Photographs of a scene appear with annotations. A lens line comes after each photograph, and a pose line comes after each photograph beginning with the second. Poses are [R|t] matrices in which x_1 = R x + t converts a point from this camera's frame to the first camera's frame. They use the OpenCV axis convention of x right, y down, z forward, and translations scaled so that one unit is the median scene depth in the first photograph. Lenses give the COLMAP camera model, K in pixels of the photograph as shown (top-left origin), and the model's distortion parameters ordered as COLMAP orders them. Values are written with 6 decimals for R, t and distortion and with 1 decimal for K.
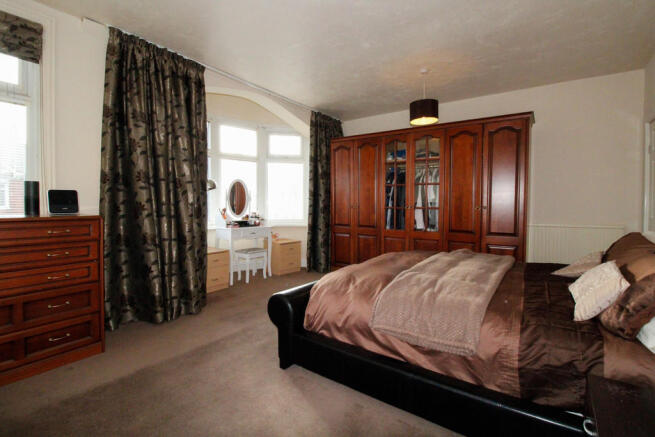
lens RADIAL K [[318.4, 0, 336.4], [0, 318.4, 205.5], [0, 0, 1]] dist [-0.000862, -0.000237]
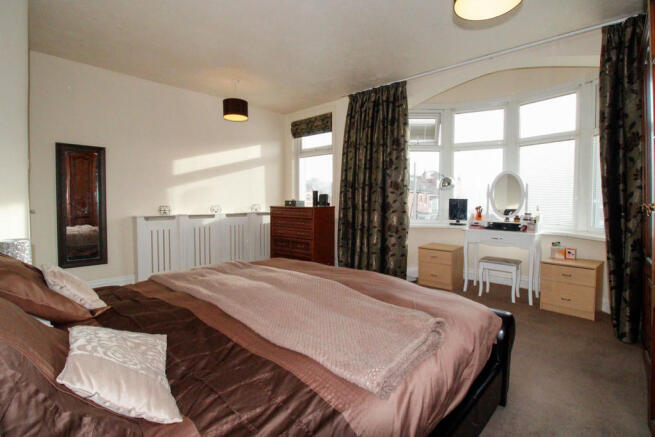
lens RADIAL K [[318.4, 0, 336.4], [0, 318.4, 205.5], [0, 0, 1]] dist [-0.000862, -0.000237]
pose [[-0.109671, -0.001577, -0.993967, 0.744570], [-0.009074, 0.999959, -0.000585, 0.013445], [0.993927, 0.008955, -0.109680, 0.883953]]
